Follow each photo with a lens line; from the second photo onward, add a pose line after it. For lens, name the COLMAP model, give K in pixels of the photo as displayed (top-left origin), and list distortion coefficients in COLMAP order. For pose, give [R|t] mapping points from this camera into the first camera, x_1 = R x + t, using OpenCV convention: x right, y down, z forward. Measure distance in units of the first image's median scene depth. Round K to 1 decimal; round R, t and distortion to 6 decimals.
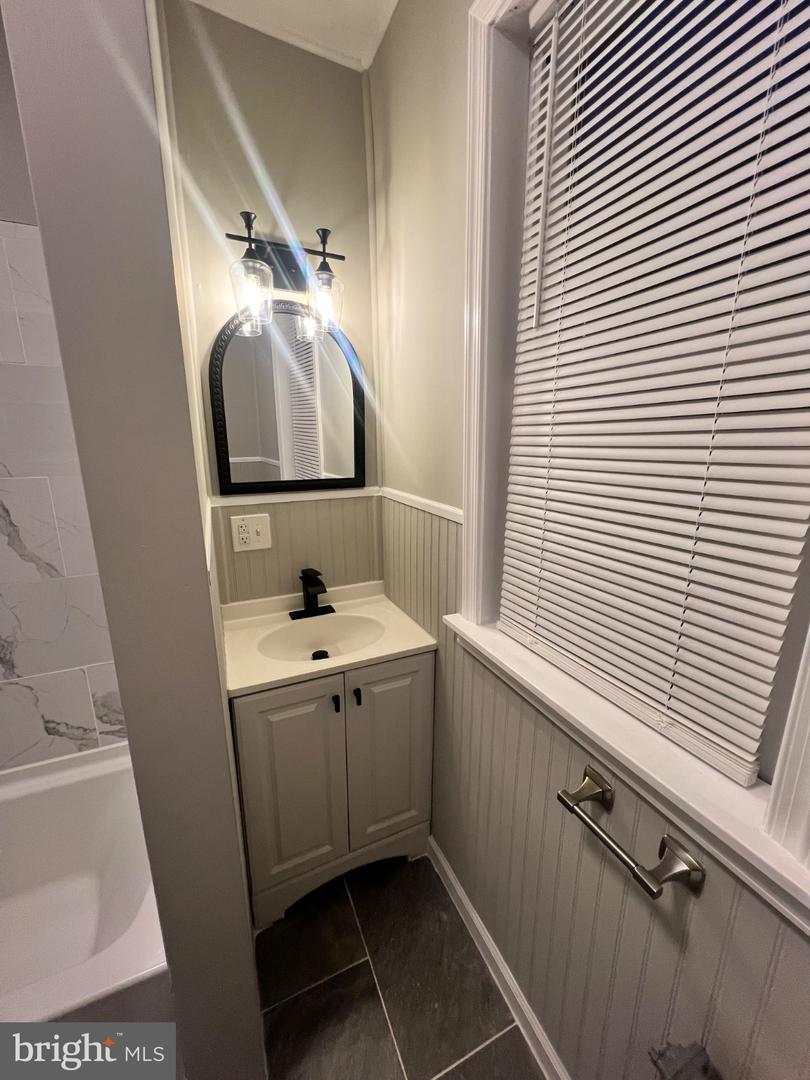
lens RADIAL K [[428.9, 0, 403.9], [0, 428.9, 539.6], [0, 0, 1]] dist [0.000470, 0.000102]
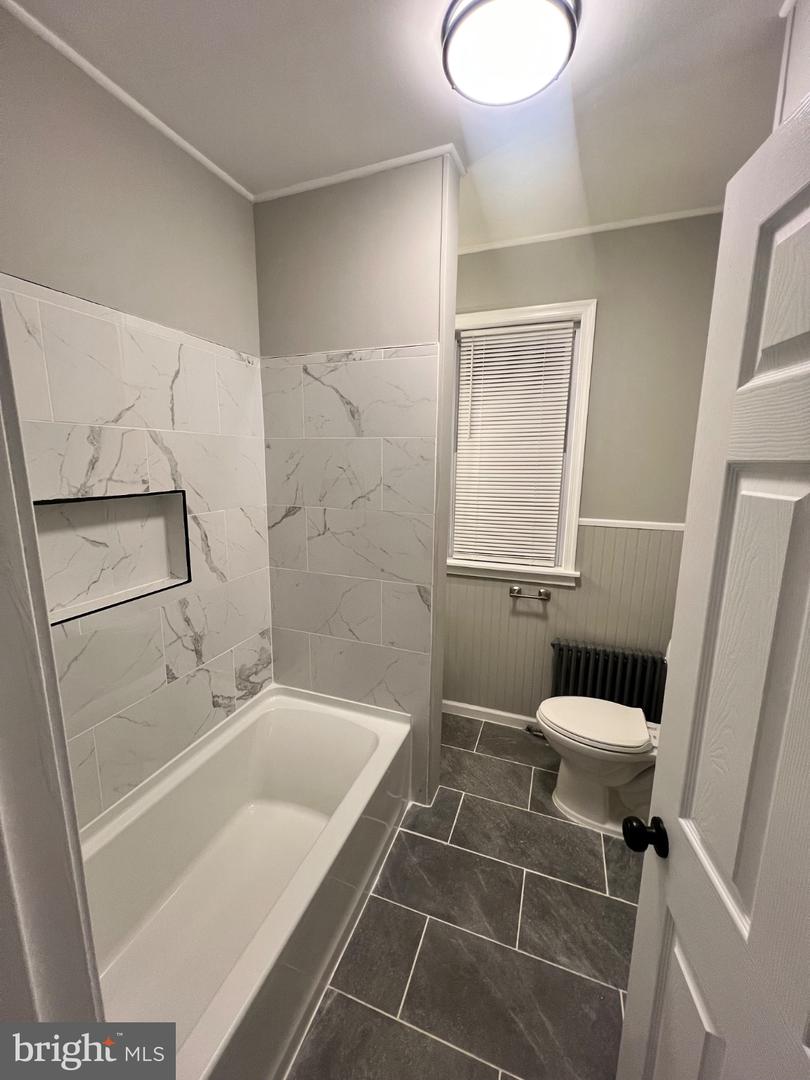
lens RADIAL K [[428.9, 0, 402.5], [0, 428.9, 539.4], [0, 0, 1]] dist [0.000470, 0.000102]
pose [[0.703797, -0.124879, 0.699339, -1.283465], [0.154036, 0.987834, 0.021377, 0.009505], [-0.693501, 0.092678, 0.714470, -0.381866]]
